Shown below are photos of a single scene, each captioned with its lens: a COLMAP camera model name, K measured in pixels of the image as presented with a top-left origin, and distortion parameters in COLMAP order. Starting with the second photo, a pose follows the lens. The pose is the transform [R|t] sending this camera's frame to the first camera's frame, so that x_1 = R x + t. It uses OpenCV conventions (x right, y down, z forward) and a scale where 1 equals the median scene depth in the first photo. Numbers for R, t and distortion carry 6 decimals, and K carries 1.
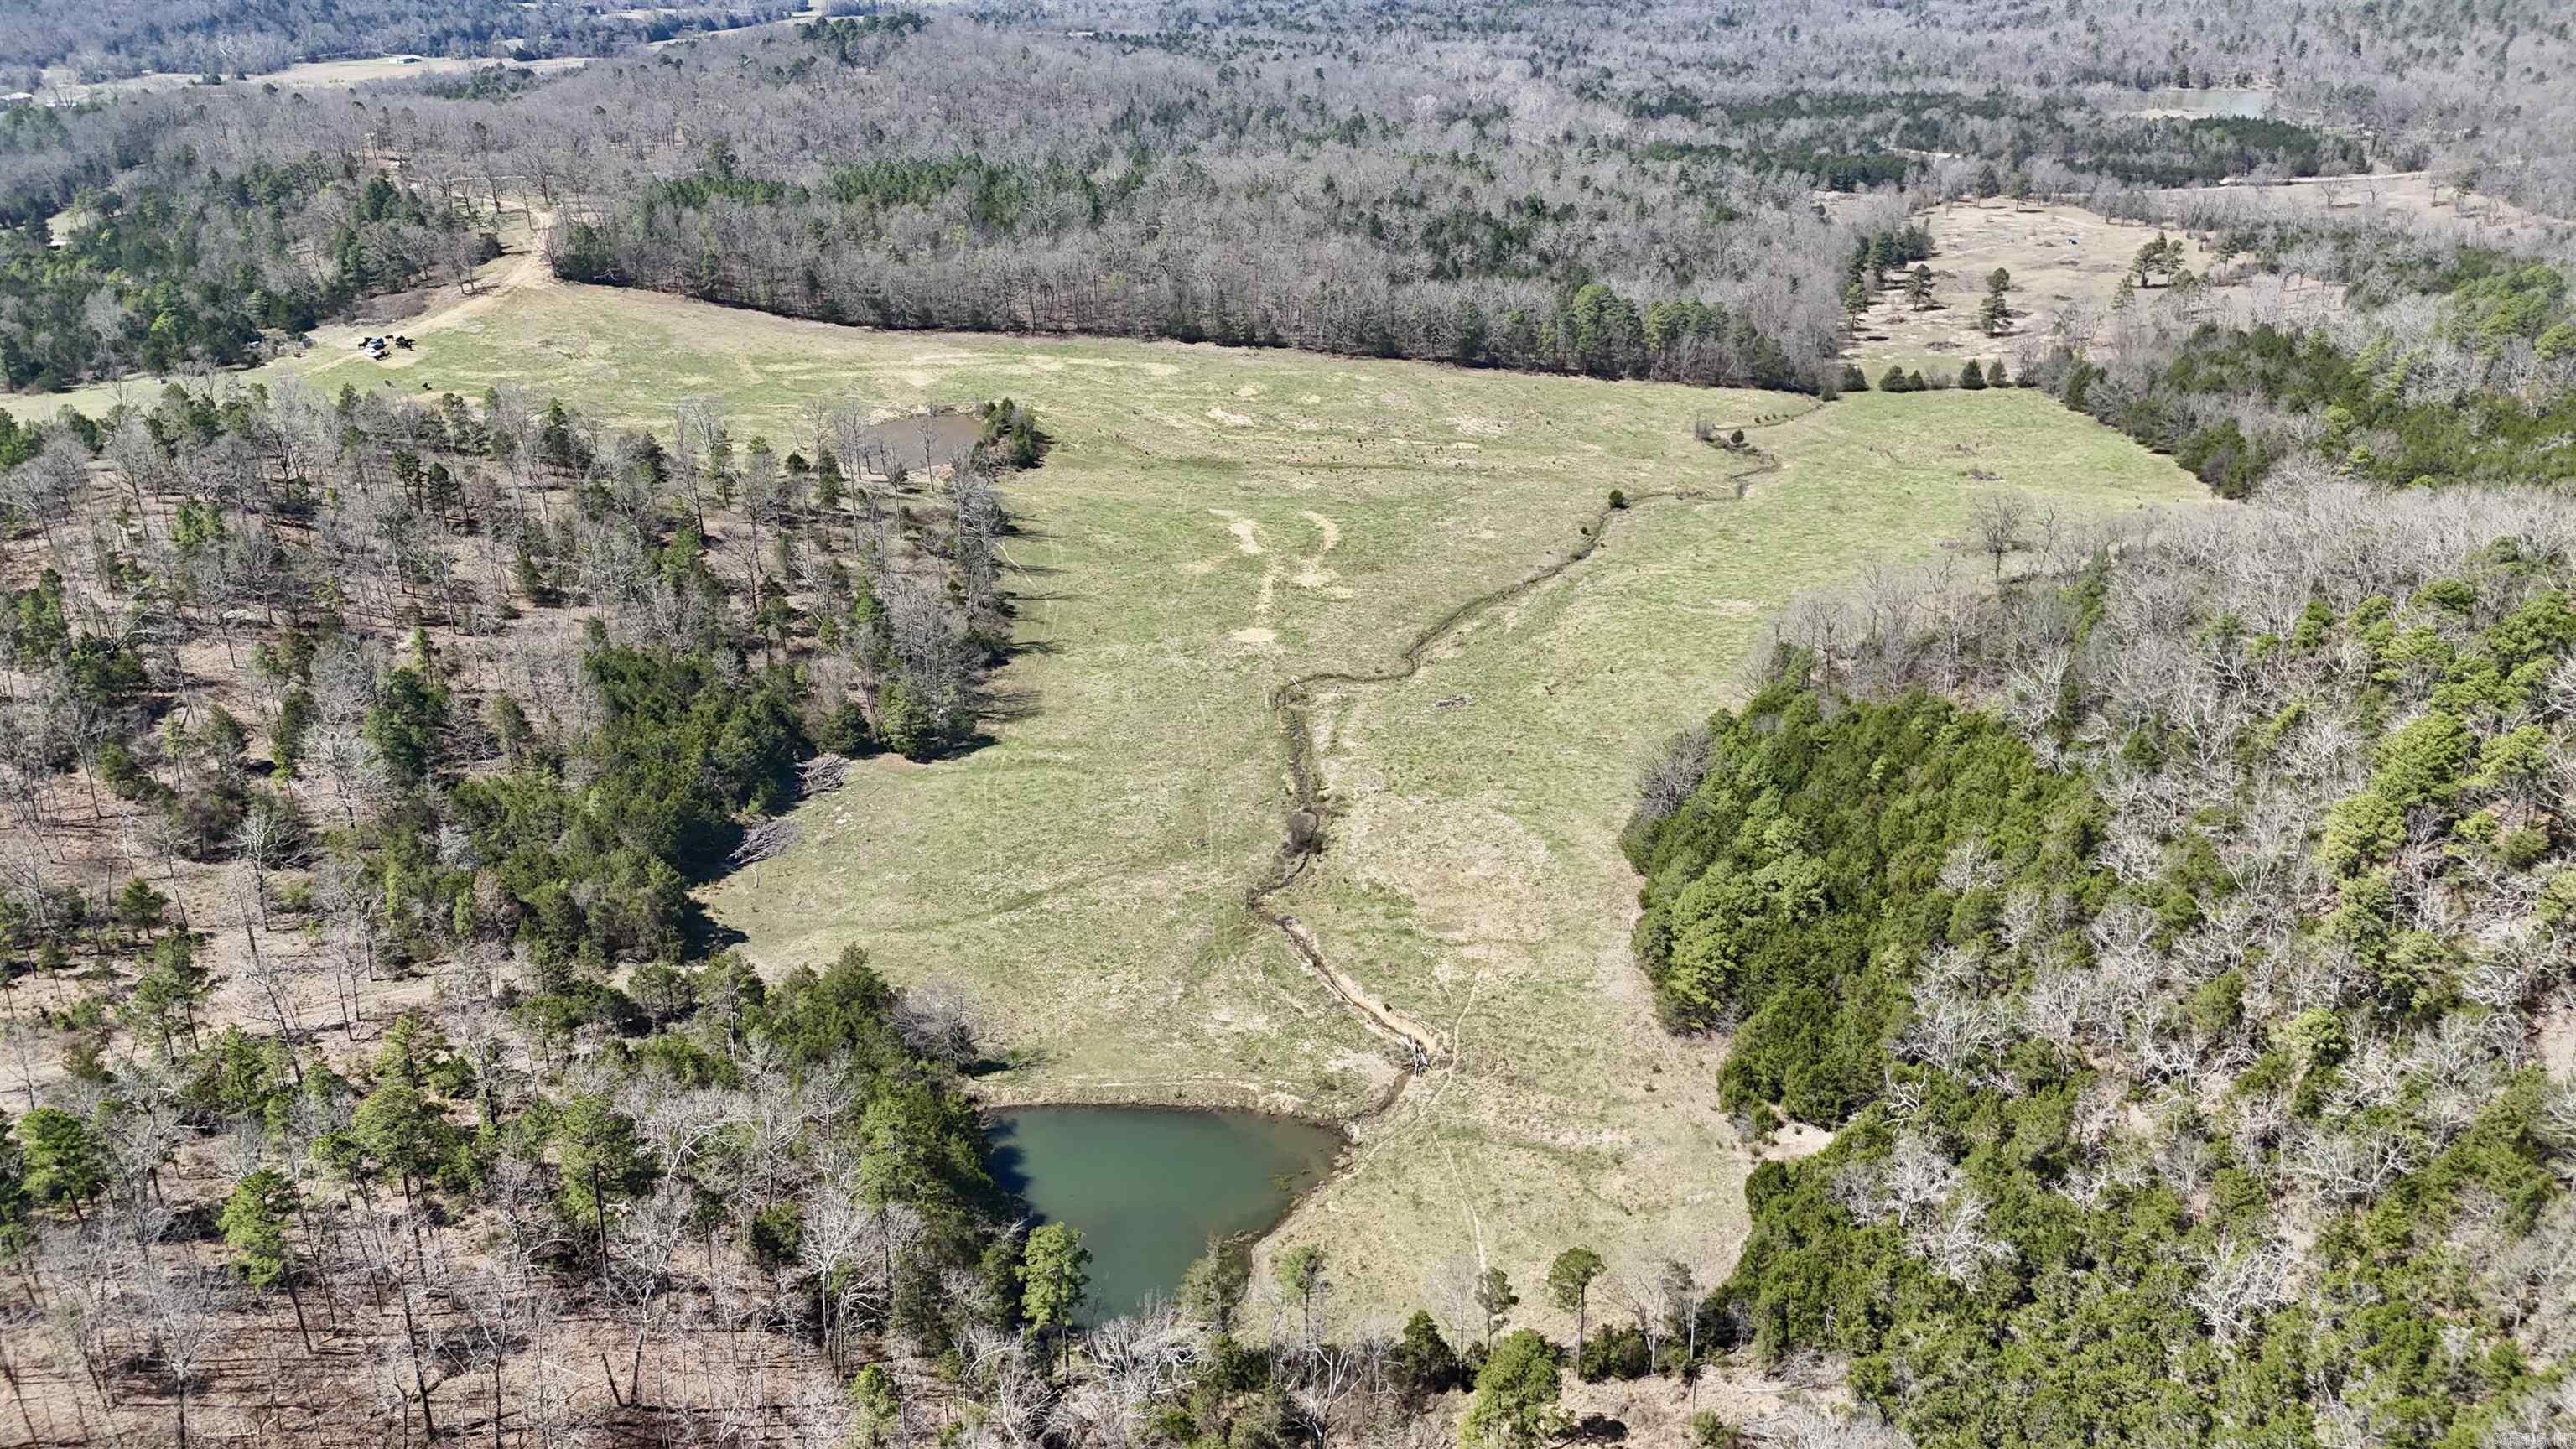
lens RADIAL K [[1890.7, 0, 1301.4], [0, 1890.7, 731.0], [0, 0, 1]] dist [0.075674, -0.072314]
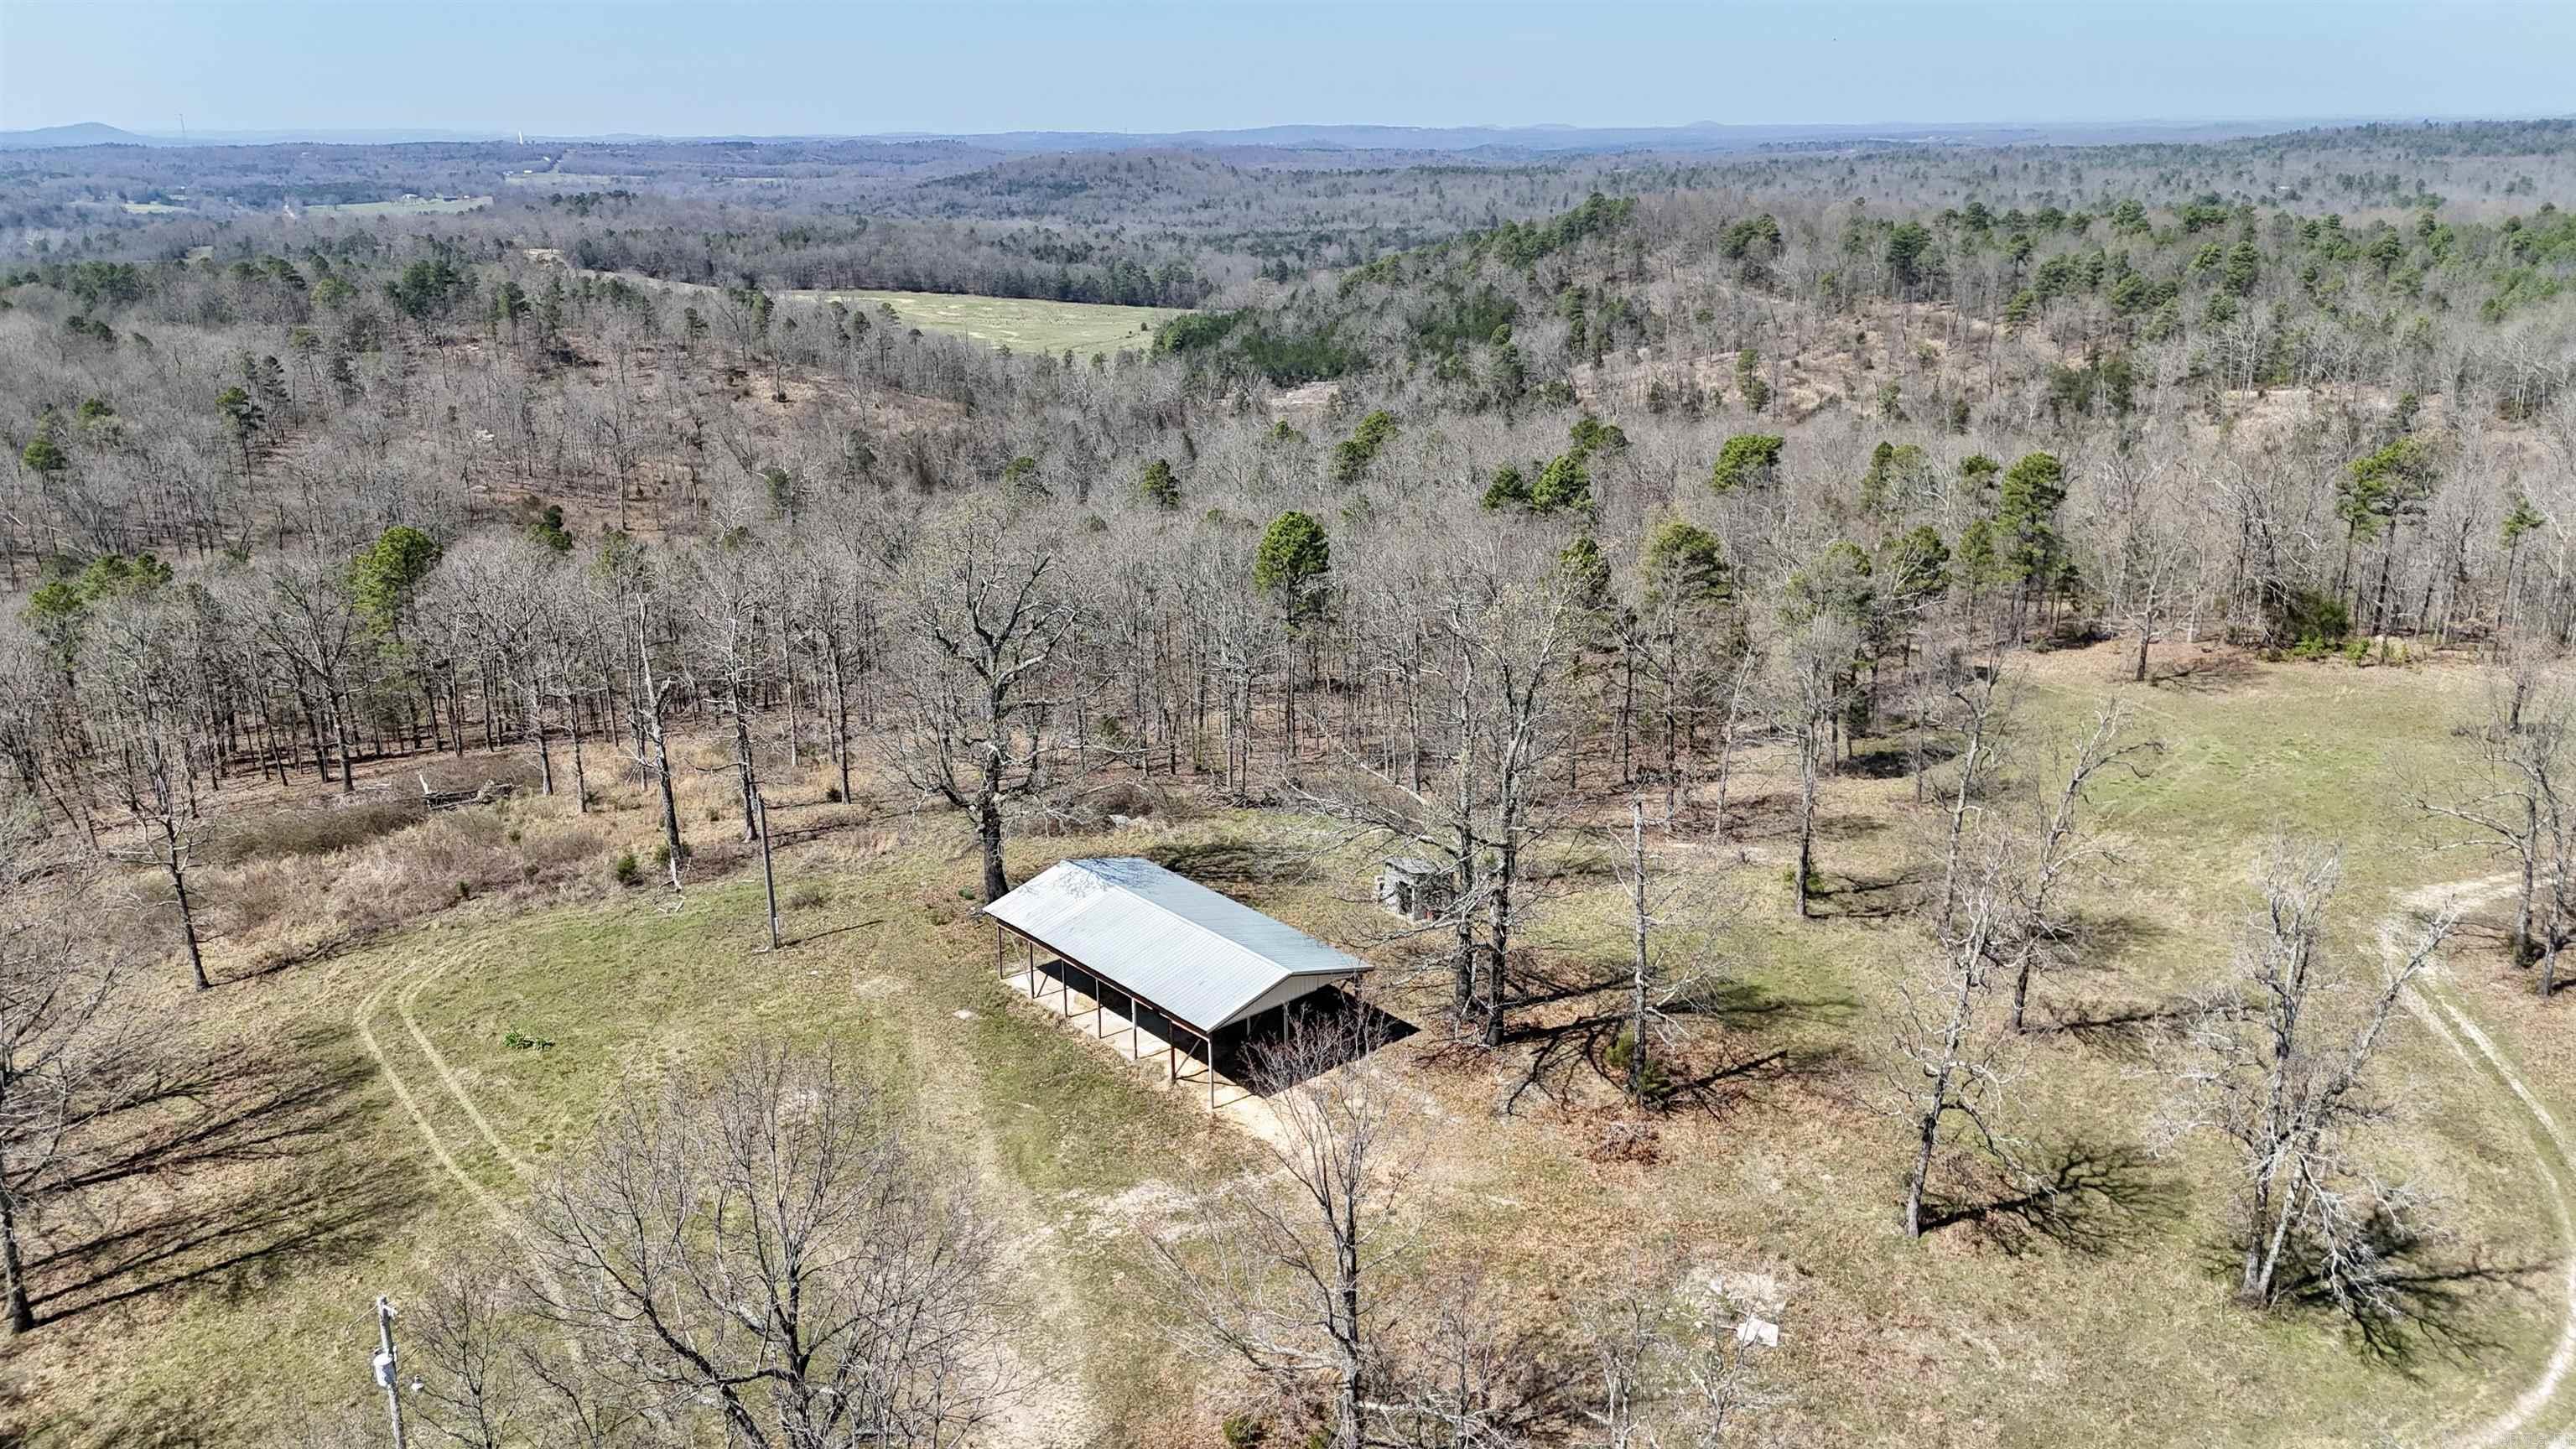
lens RADIAL K [[1890.7, 0, 1296.5], [0, 1890.7, 722.0], [0, 0, 1]] dist [0.075674, -0.072314]
pose [[0.971150, -0.085949, 0.222443, -0.148326], [0.113613, 0.986882, -0.114702, 0.477471], [-0.209666, 0.136665, 0.968175, -0.861109]]
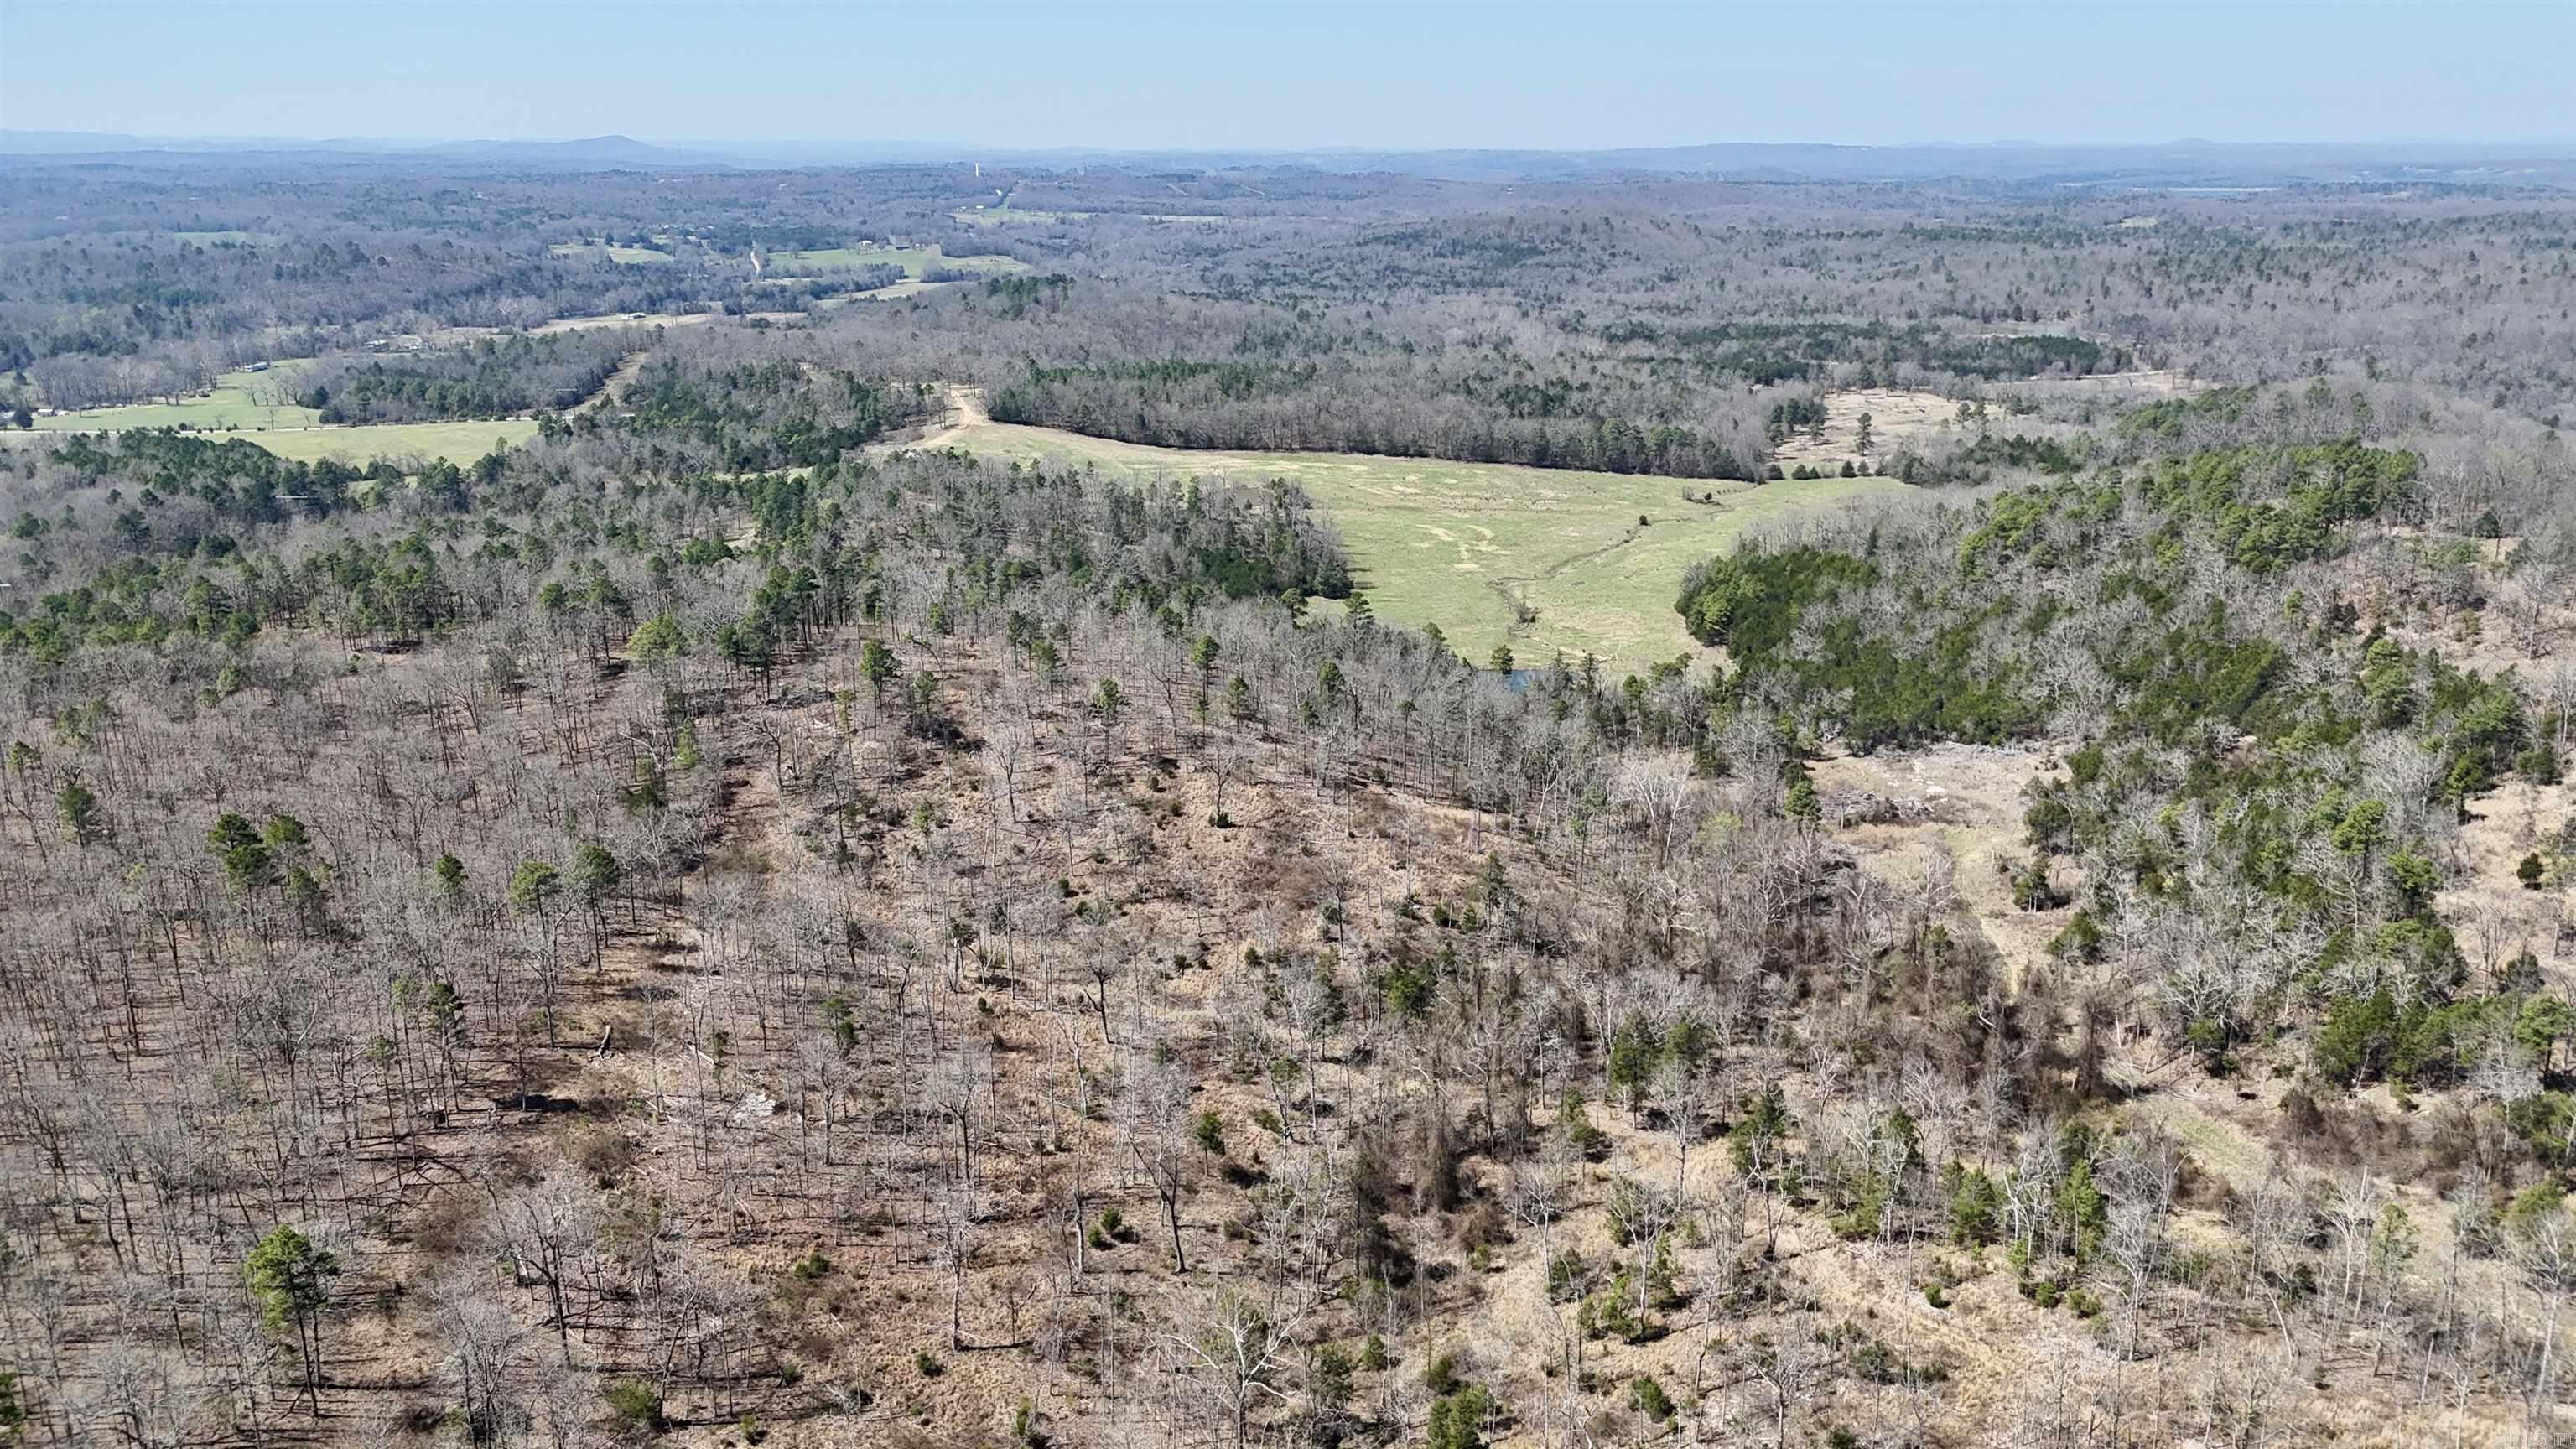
lens RADIAL K [[1890.7, 0, 1298.1], [0, 1890.7, 730.8], [0, 0, 1]] dist [0.075674, -0.072314]
pose [[0.999587, -0.015369, 0.024269, -0.161222], [0.018367, 0.991530, -0.128575, 0.235685], [-0.022088, 0.128968, 0.991403, -0.574024]]
